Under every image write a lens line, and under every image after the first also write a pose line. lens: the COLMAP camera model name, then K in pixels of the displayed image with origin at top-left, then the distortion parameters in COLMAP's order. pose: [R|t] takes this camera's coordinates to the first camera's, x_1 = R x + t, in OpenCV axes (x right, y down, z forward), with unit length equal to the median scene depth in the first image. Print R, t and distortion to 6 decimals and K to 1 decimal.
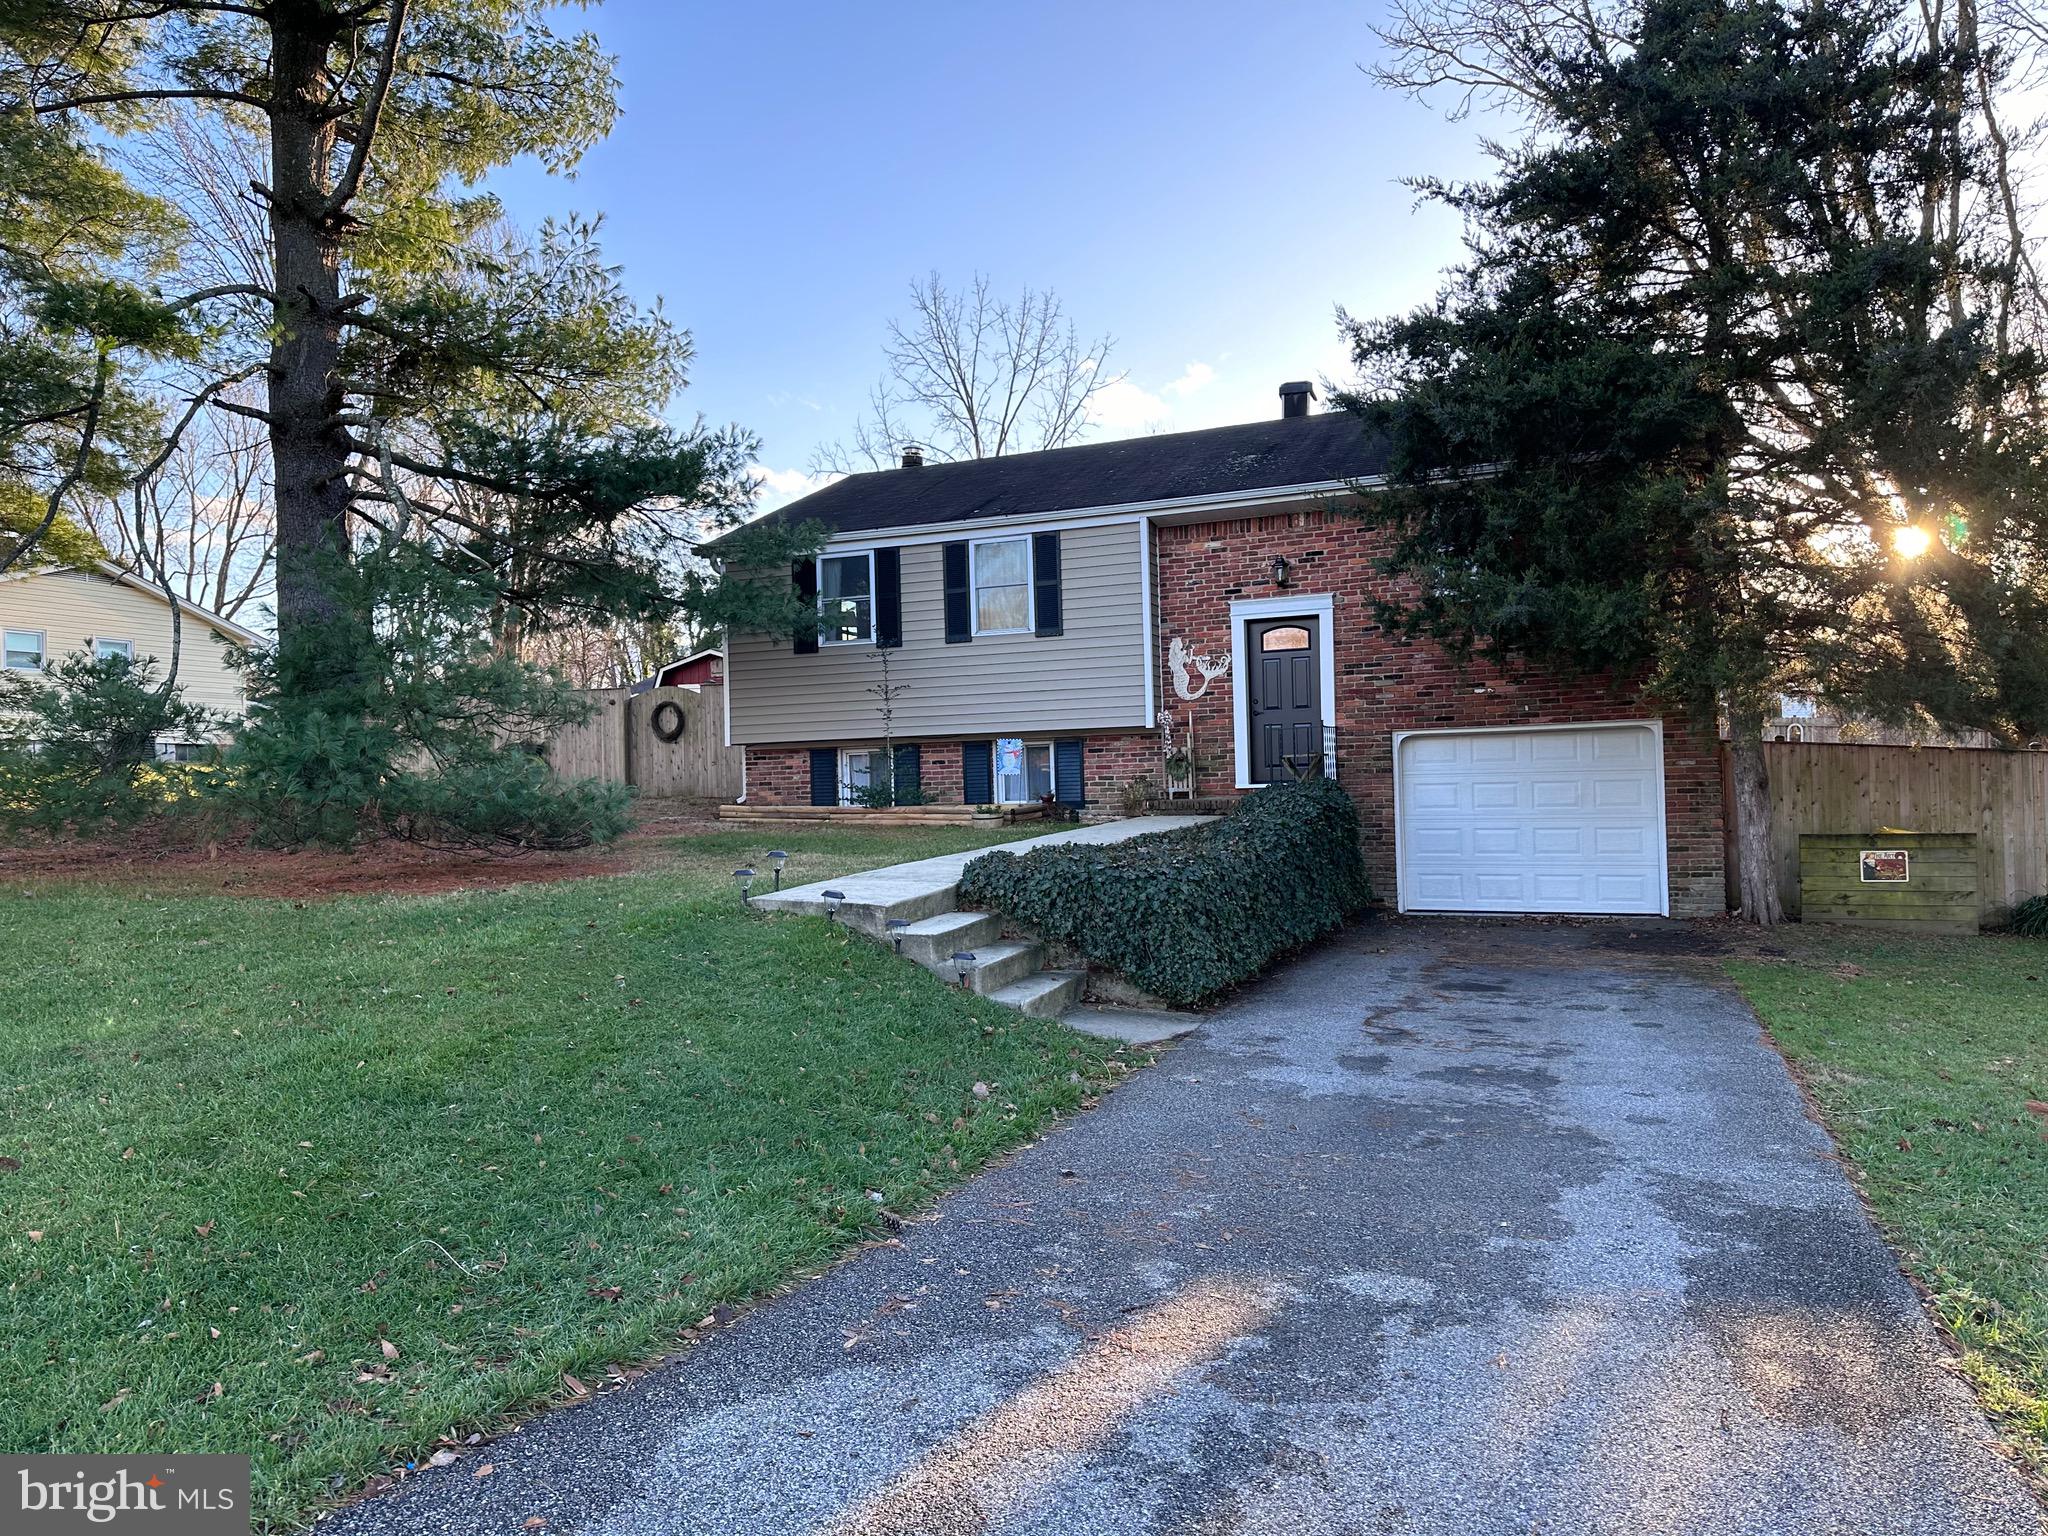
lens RADIAL K [[1435.1, 0, 1006.8], [0, 1435.1, 767.6], [0, 0, 1]] dist [0.058342, -0.040492]
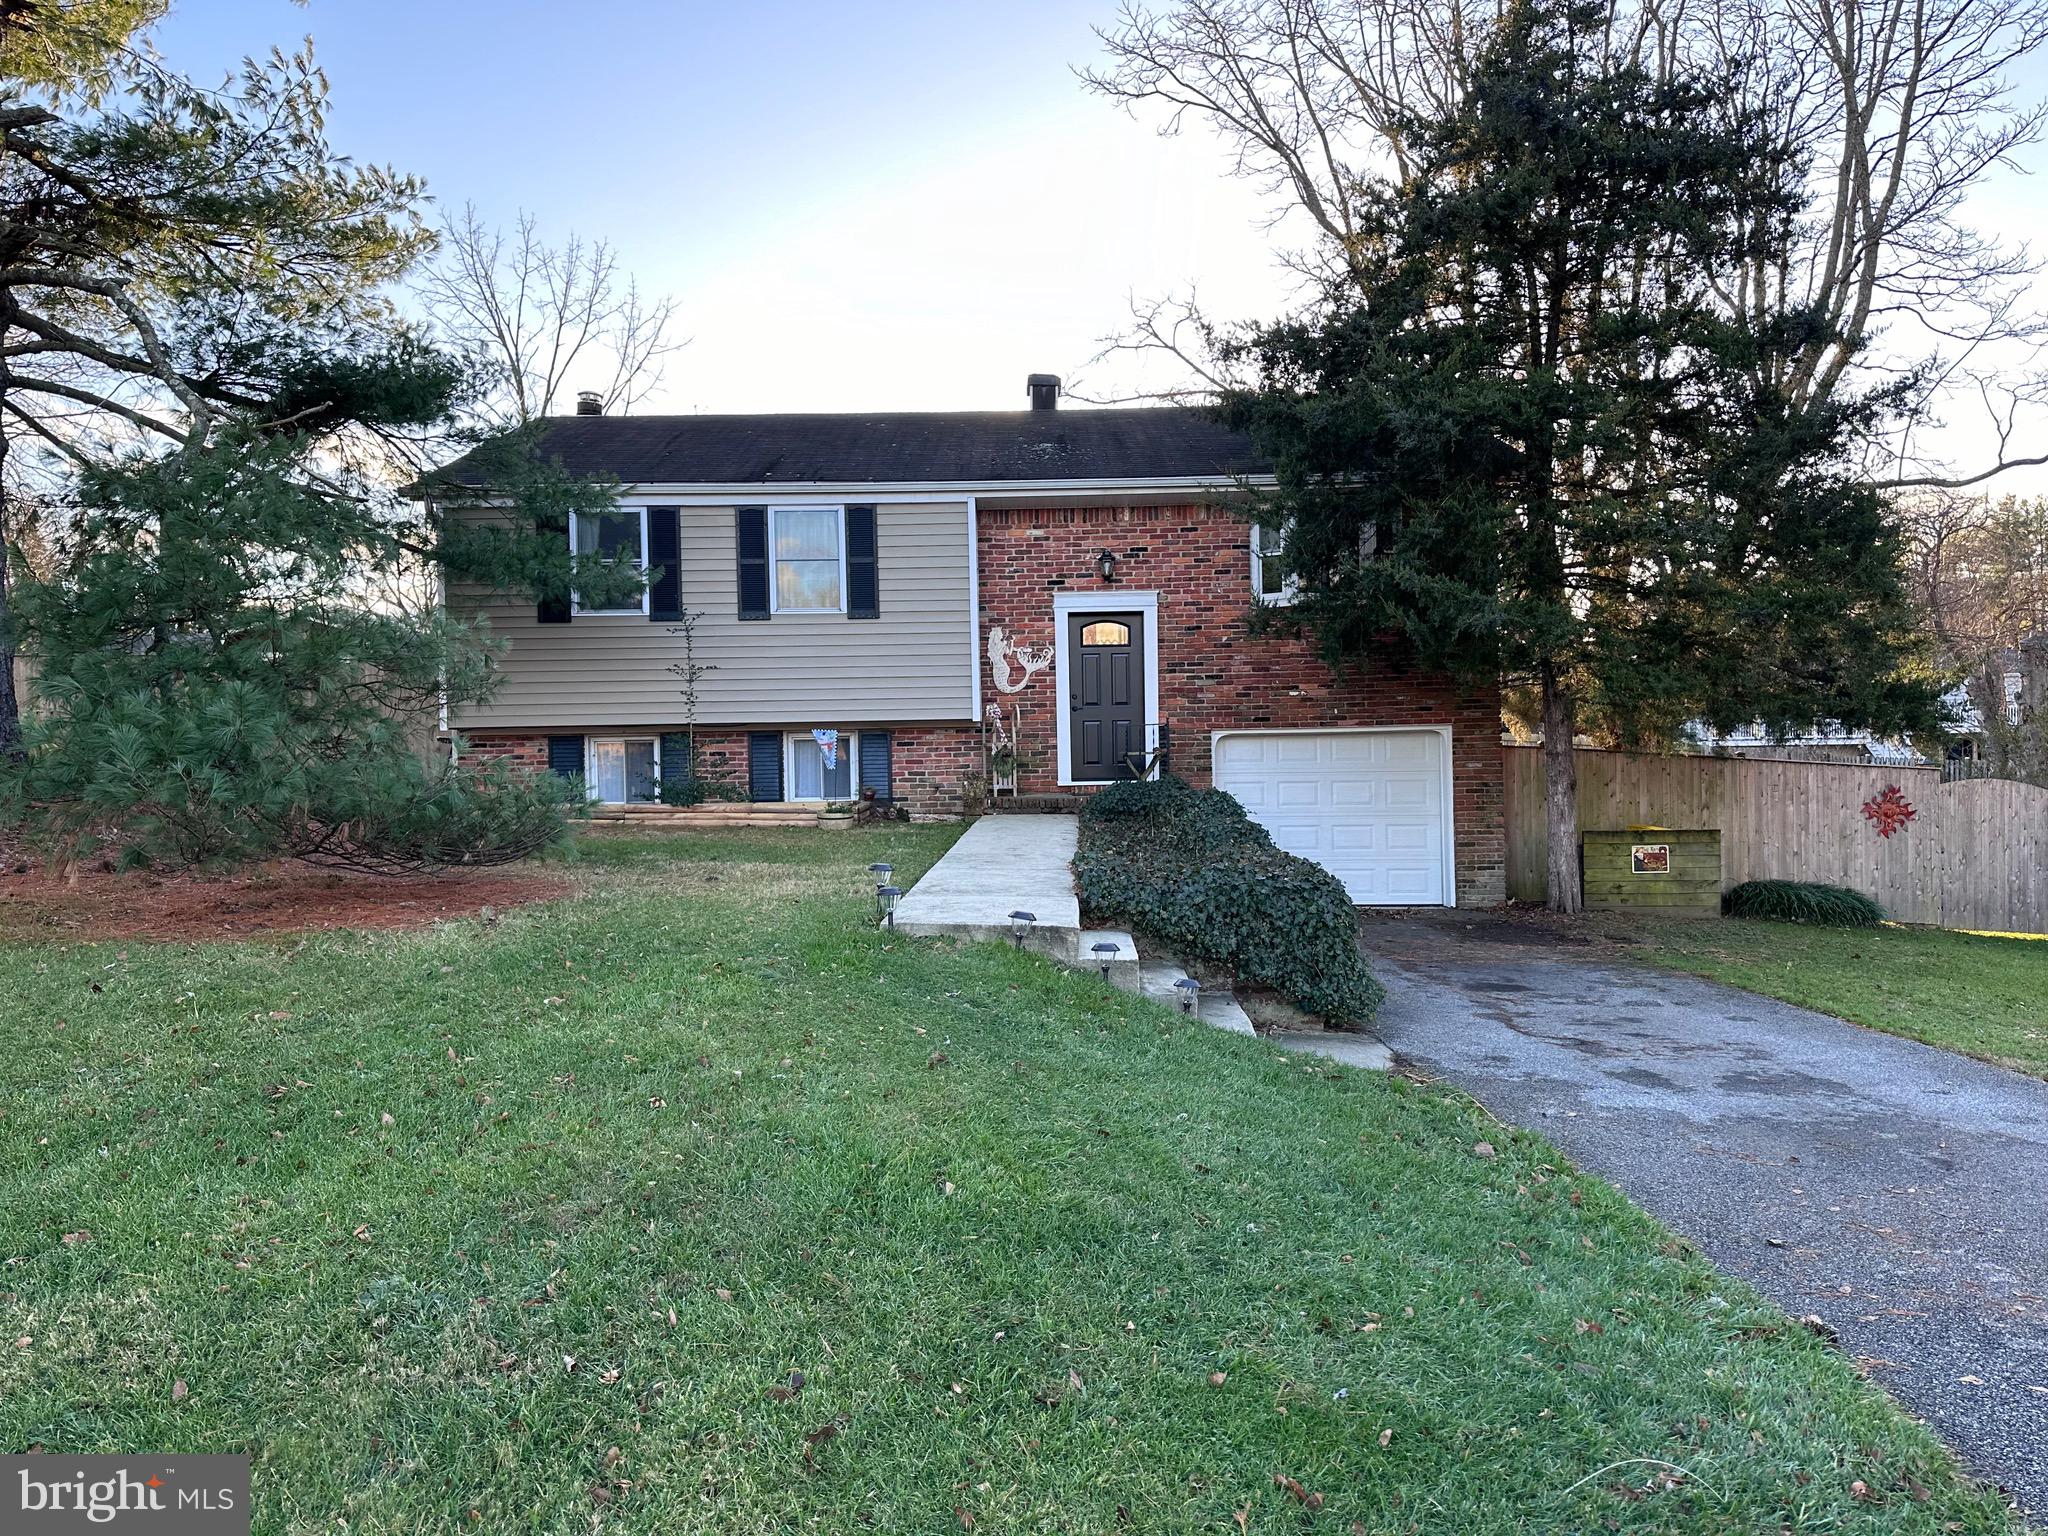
lens RADIAL K [[1435.1, 0, 1025.0], [0, 1435.1, 771.1], [0, 0, 1]] dist [0.058342, -0.040492]
pose [[0.923278, 0.009857, 0.384006, -0.232265], [-0.013378, 0.999889, 0.006500, -0.001464], [-0.383900, -0.011139, 0.923308, 0.115347]]
